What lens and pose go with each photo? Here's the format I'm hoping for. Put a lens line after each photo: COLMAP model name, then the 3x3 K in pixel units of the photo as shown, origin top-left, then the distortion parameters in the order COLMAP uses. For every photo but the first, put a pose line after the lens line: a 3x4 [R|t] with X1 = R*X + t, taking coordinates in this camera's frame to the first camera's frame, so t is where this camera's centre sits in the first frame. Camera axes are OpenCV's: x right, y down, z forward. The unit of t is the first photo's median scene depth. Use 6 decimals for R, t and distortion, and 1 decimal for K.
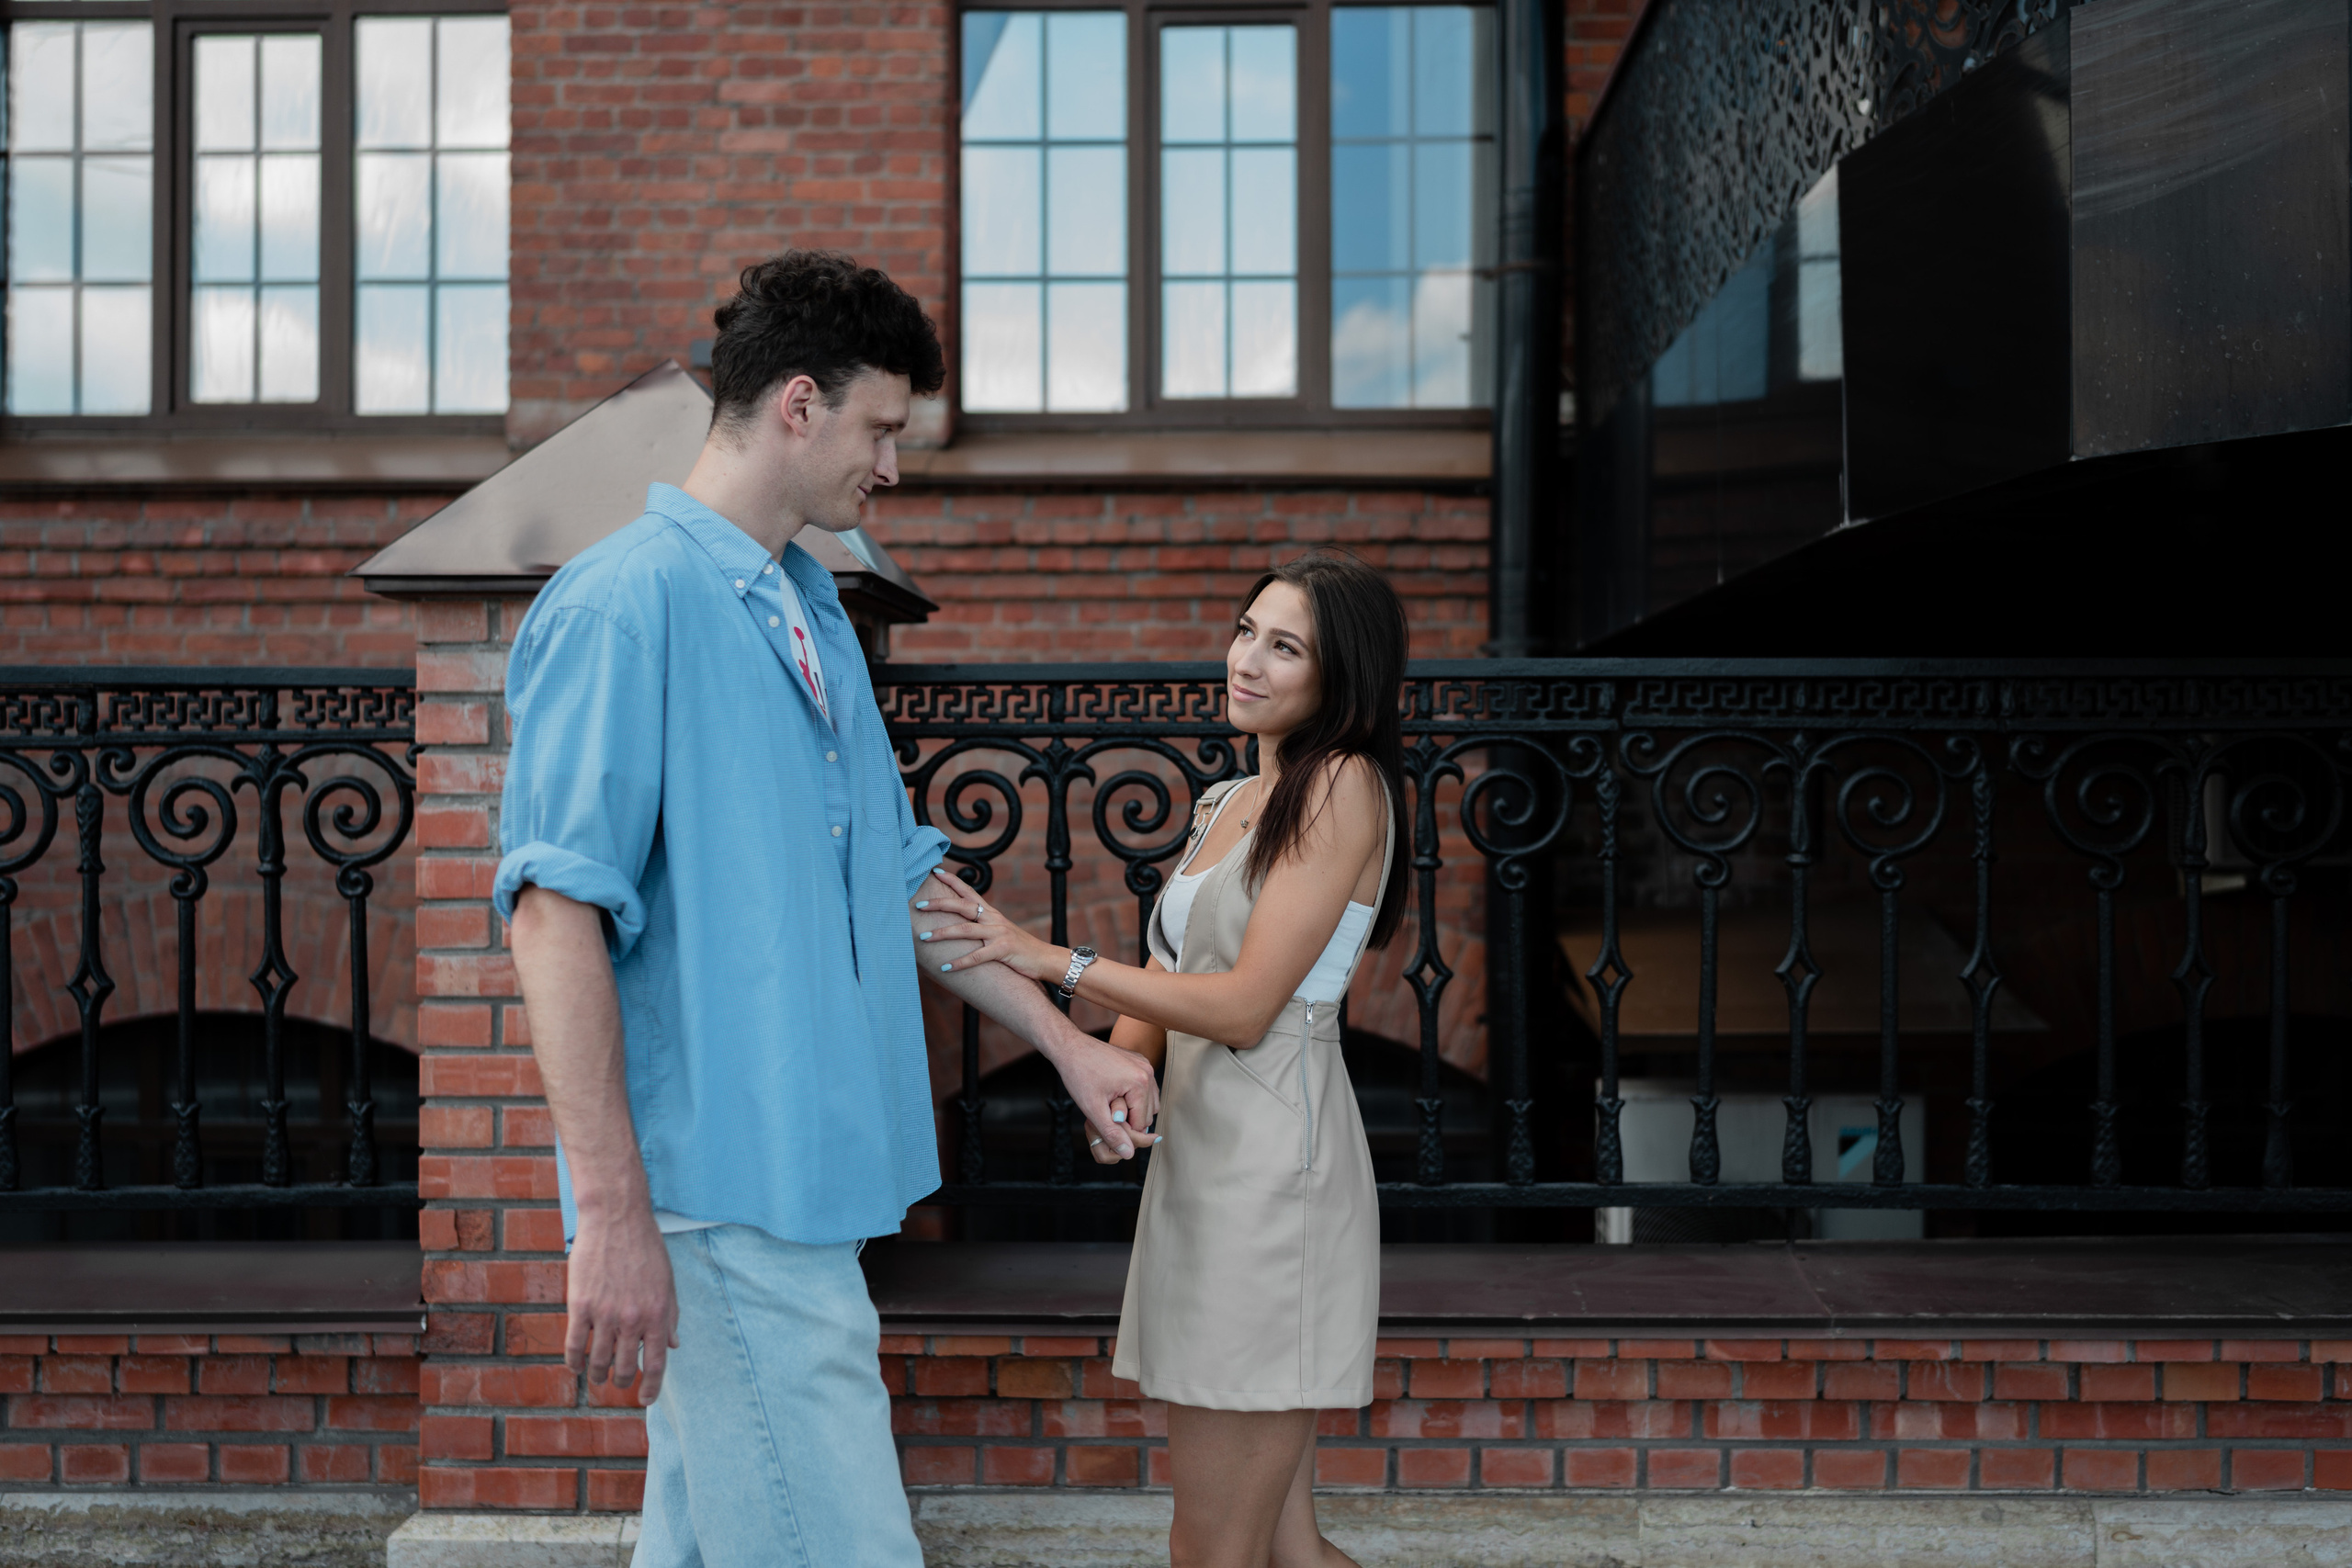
lens RADIAL K [[2260.6, 0, 1180.4], [0, 2260.6, 797.2], [0, 0, 1]] dist [-0.000741, 0.000000]
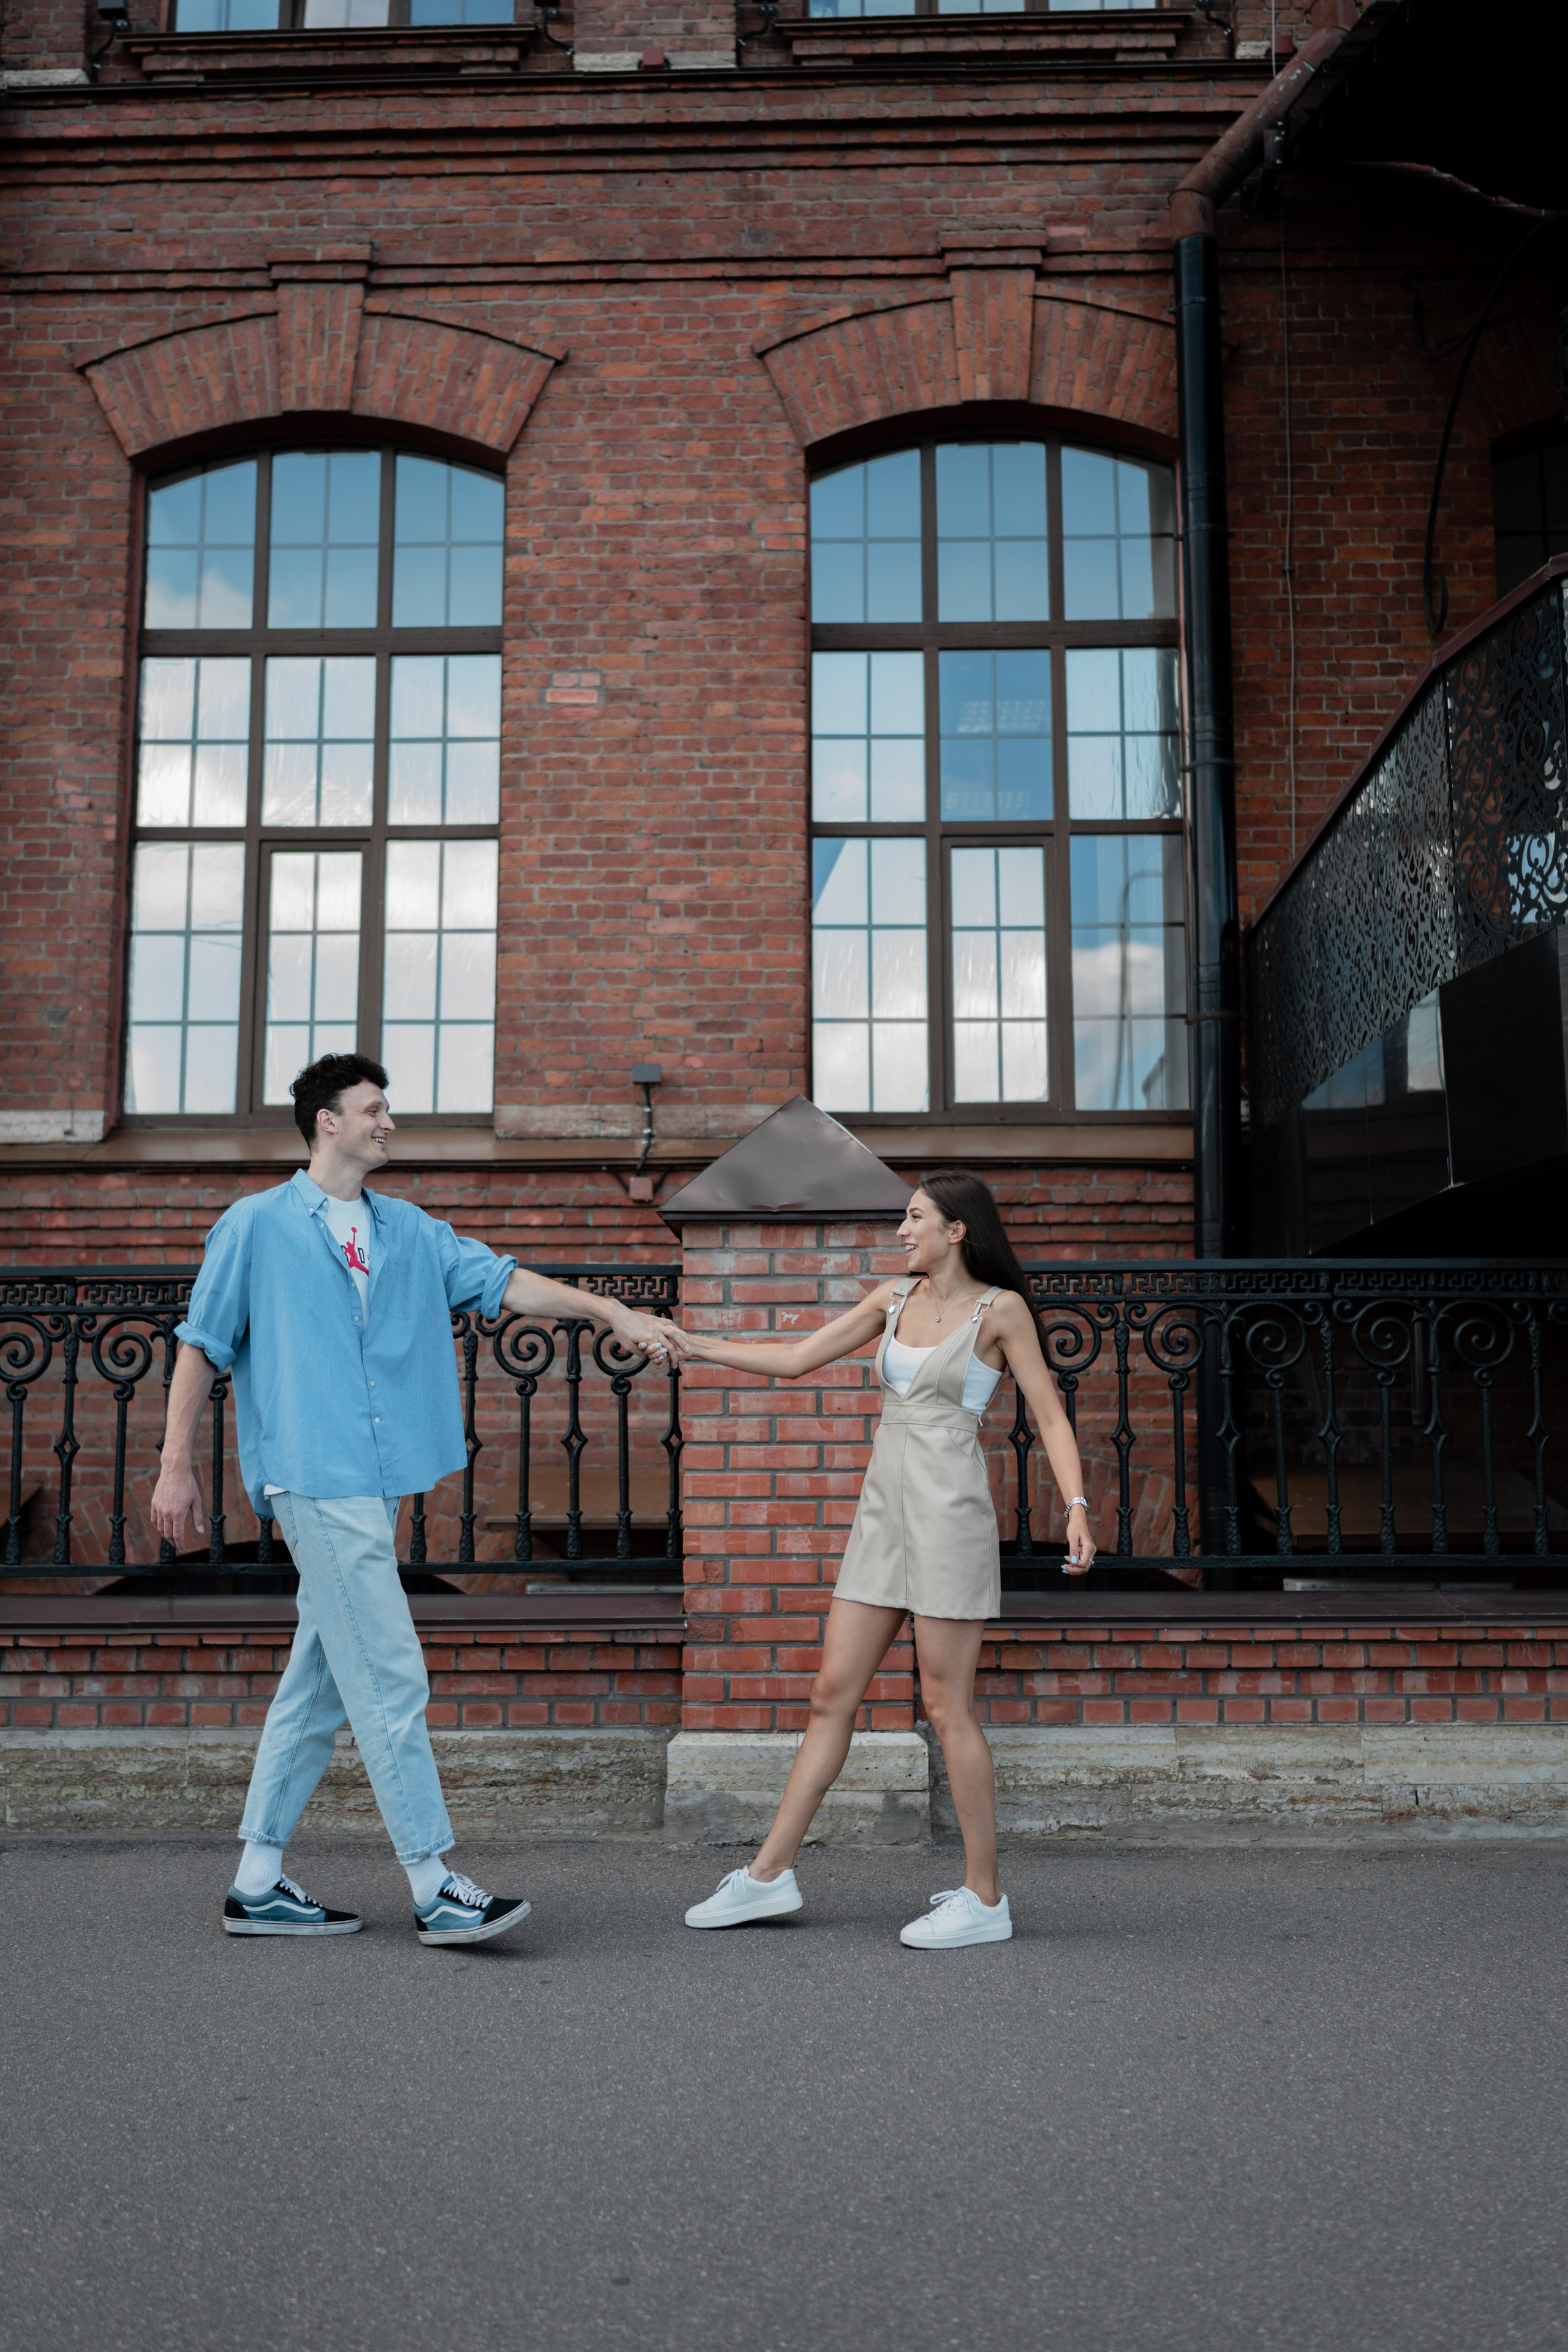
lens RADIAL K [[2260.8, 0, 780.9], [0, 2260.8, 1161.1], [0, 0, 1]] dist [-0.000741, 0.000000]
pose [[0.999960, 0.000458, 0.008958, -0.256069], [0.000787, 0.990354, -0.138556, 0.108841], [-0.008935, 0.138558, 0.990314, -0.780113]]
